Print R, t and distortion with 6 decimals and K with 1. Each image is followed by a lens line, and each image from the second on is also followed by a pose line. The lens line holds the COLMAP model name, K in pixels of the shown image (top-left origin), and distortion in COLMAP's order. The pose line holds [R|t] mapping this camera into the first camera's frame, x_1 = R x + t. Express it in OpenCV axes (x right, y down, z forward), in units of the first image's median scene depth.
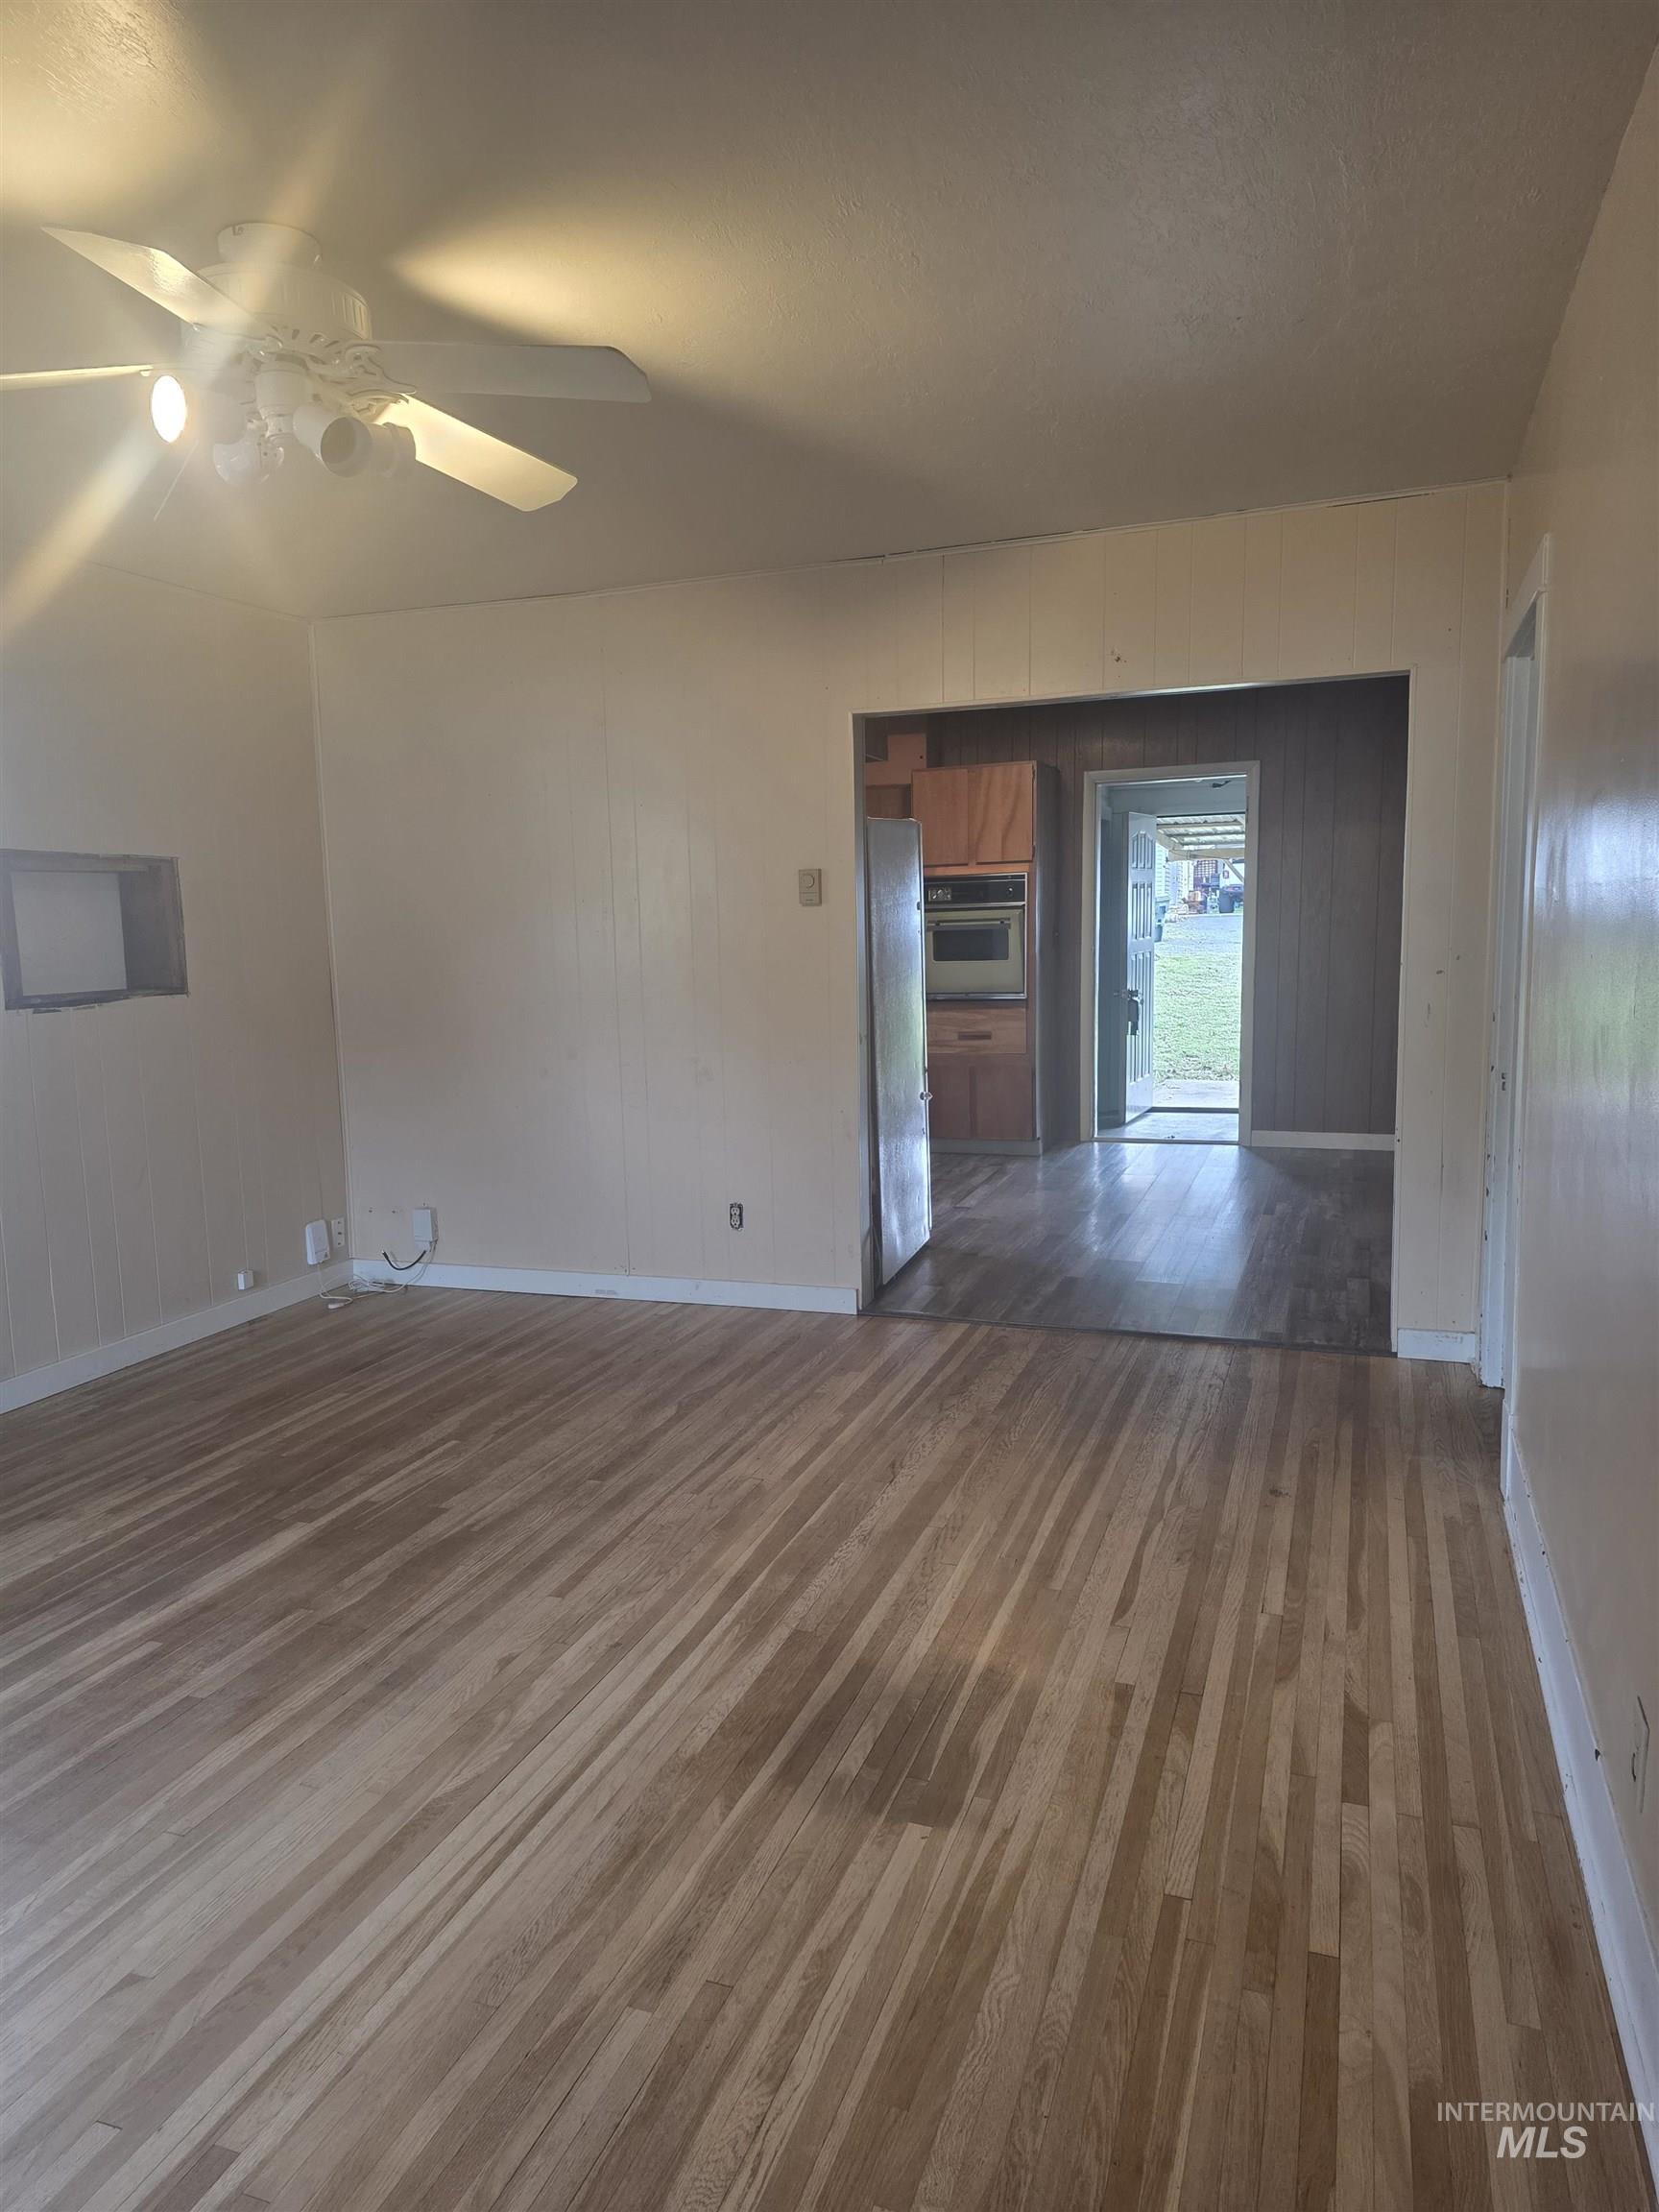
lens RADIAL K [[1470.3, 0, 841.9], [0, 1470.3, 1089.3], [0, 0, 1]] dist [0.063984, -0.036648]
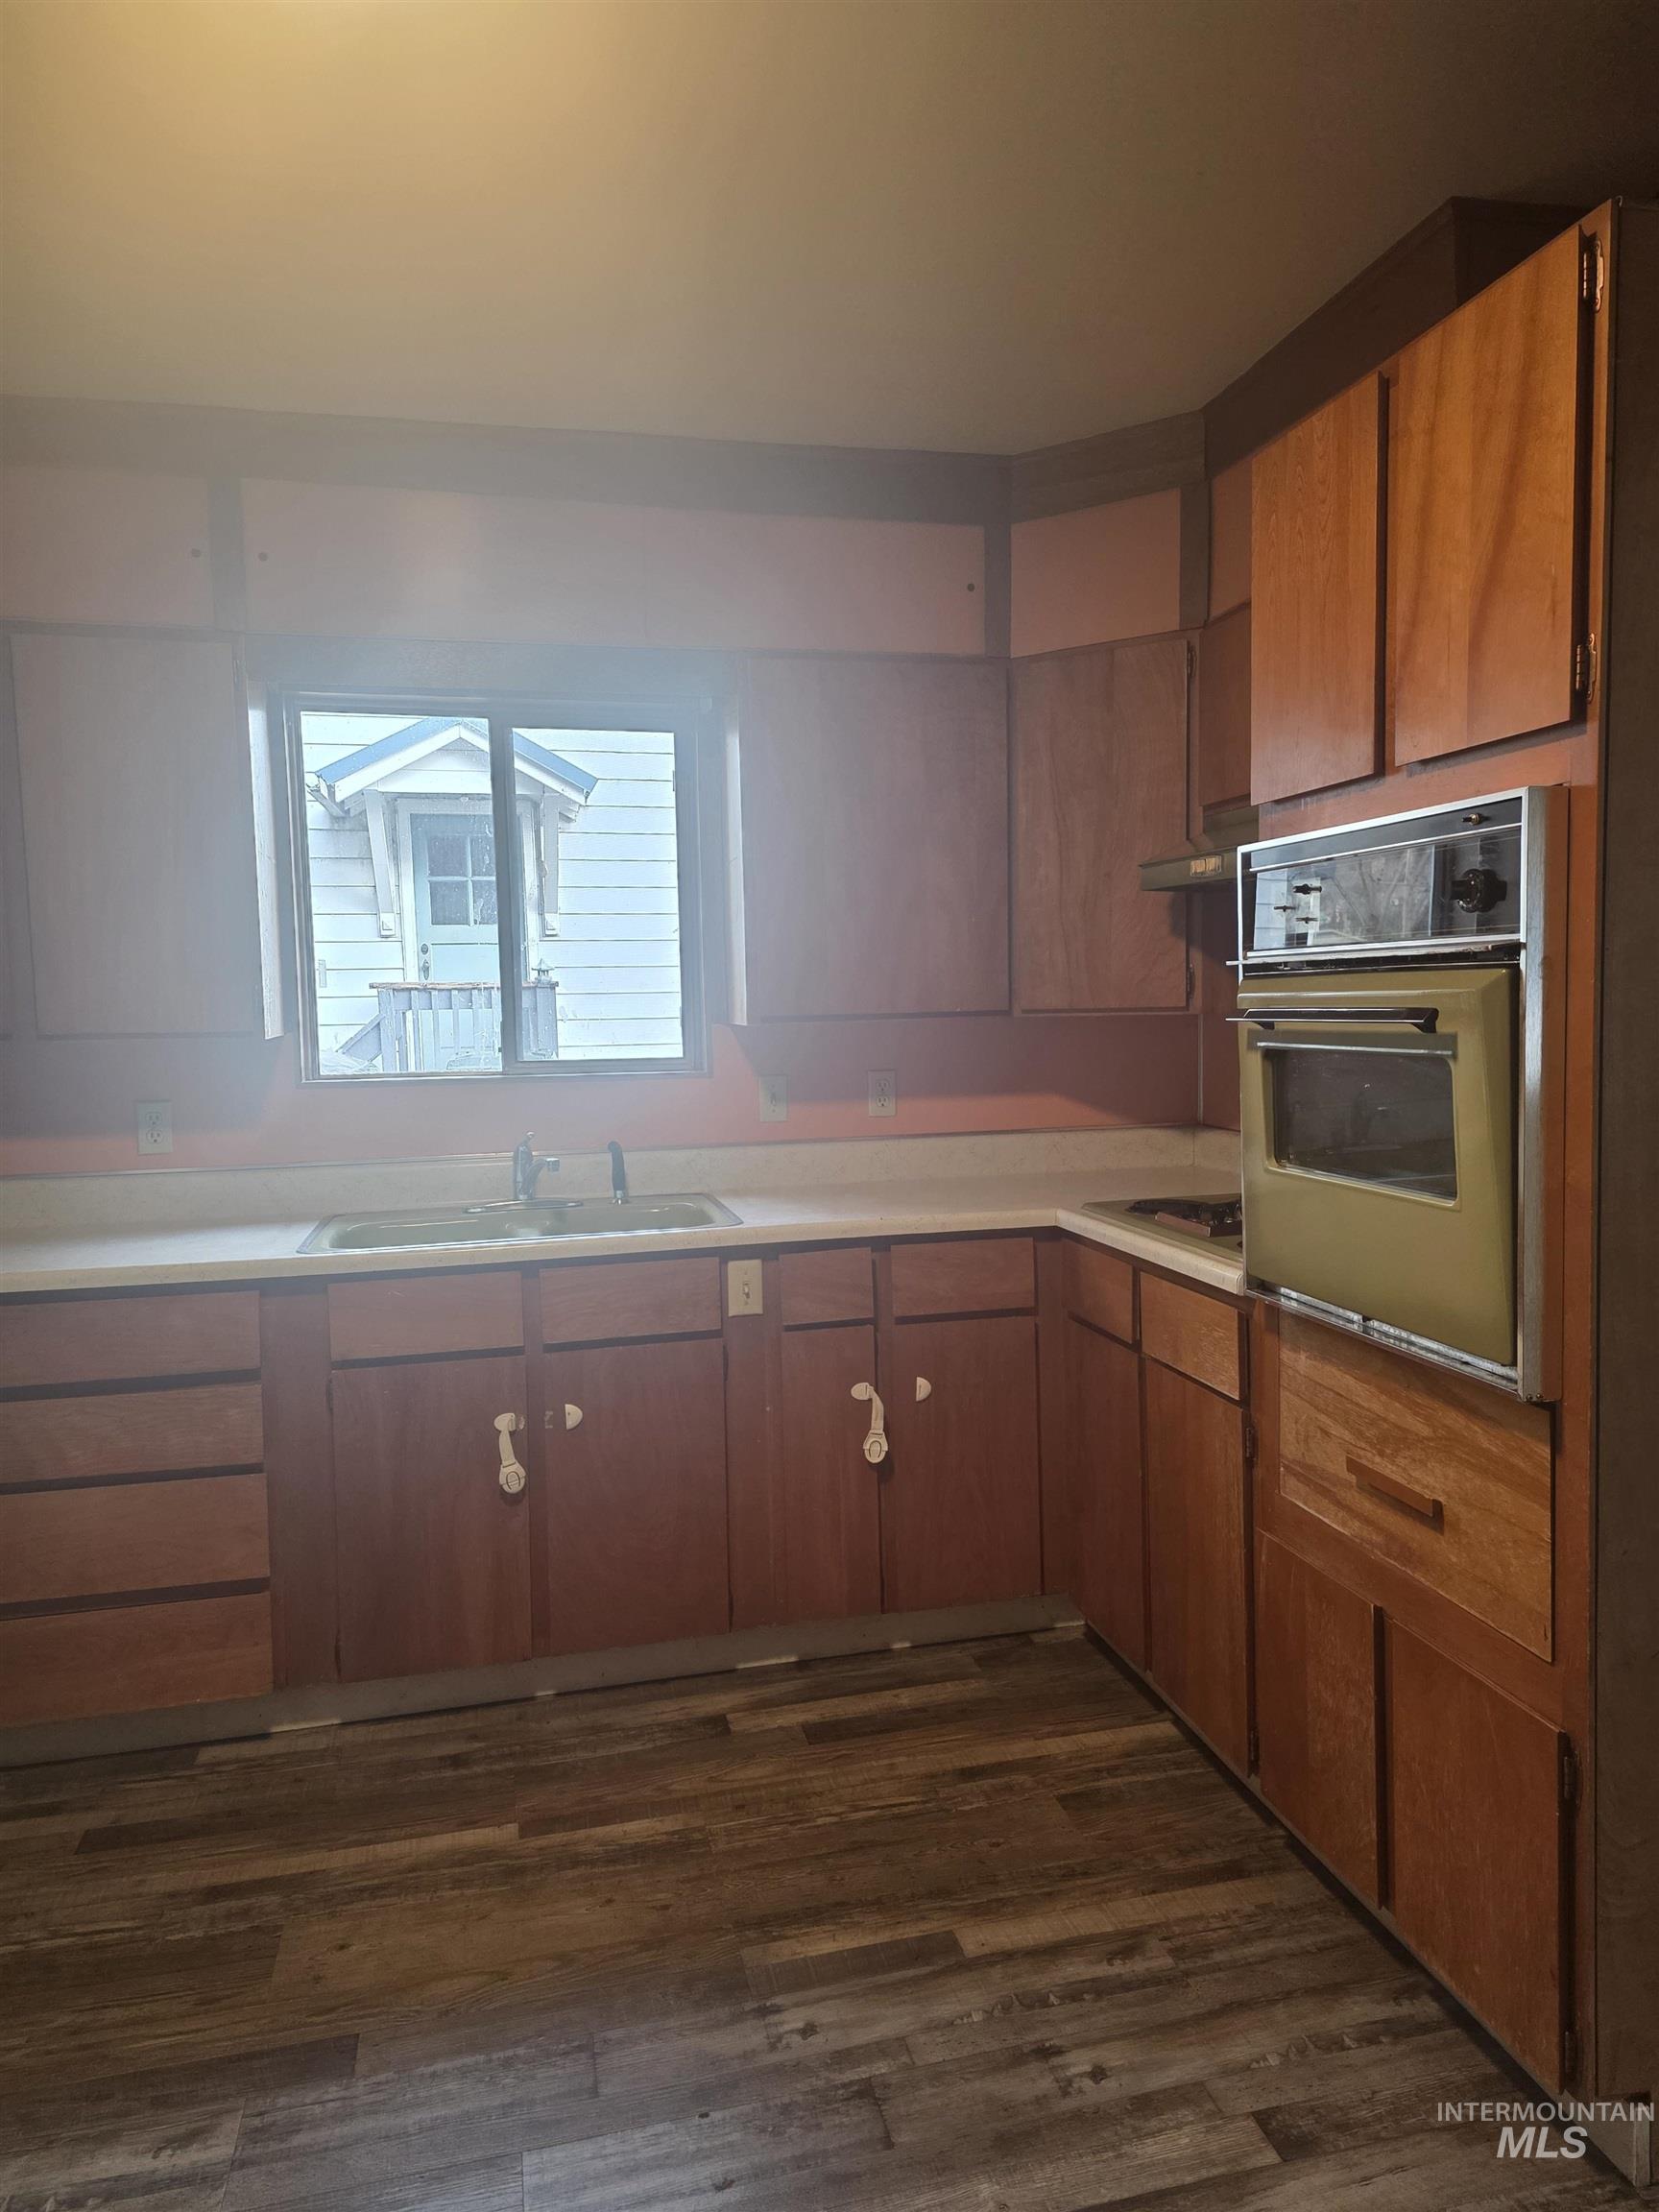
lens RADIAL K [[1470.3, 0, 841.9], [0, 1470.3, 1089.3], [0, 0, 1]] dist [0.063984, -0.036648]
pose [[0.546445, 0.065162, -0.834956, 0.238552], [-0.091540, 0.995642, 0.017794, -0.097933], [0.832477, 0.066709, 0.550029, 0.786731]]
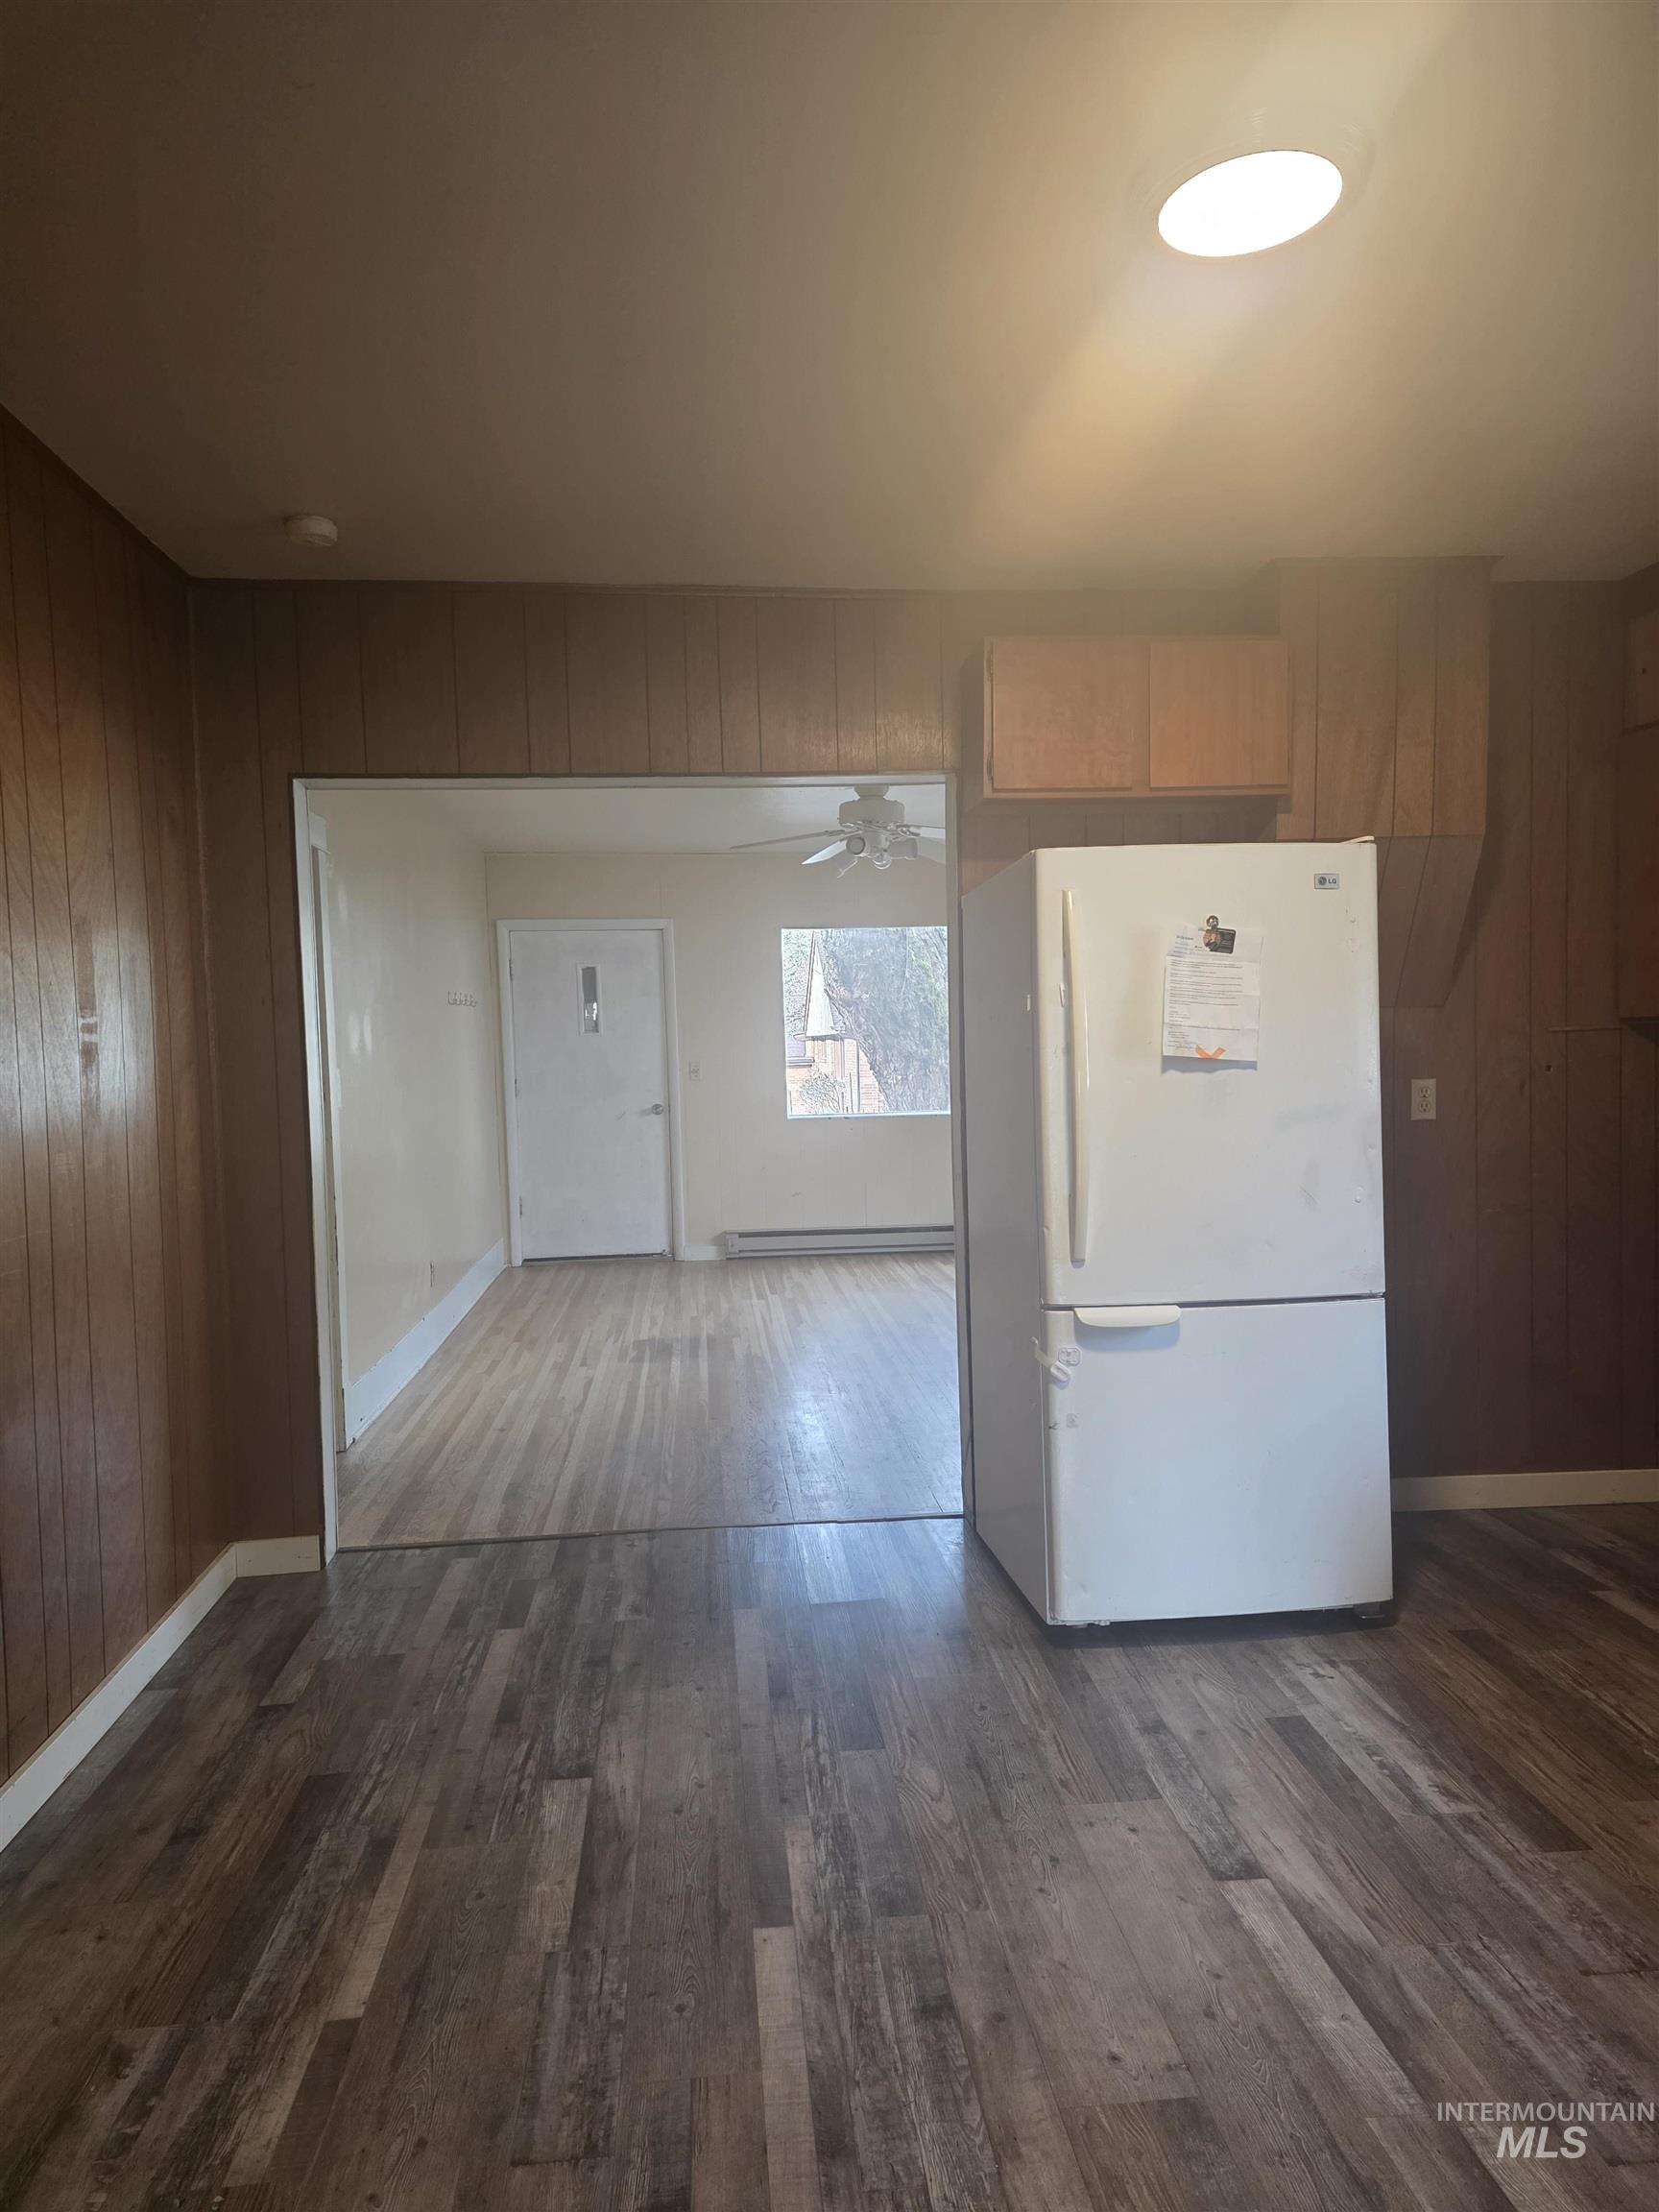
lens RADIAL K [[1470.3, 0, 841.9], [0, 1470.3, 1089.3], [0, 0, 1]] dist [0.063984, -0.036648]
pose [[-0.902630, 0.059652, -0.426264, 0.251663], [-0.004942, 0.988848, 0.148845, -0.124619], [0.430389, 0.136459, -0.892269, 1.047153]]
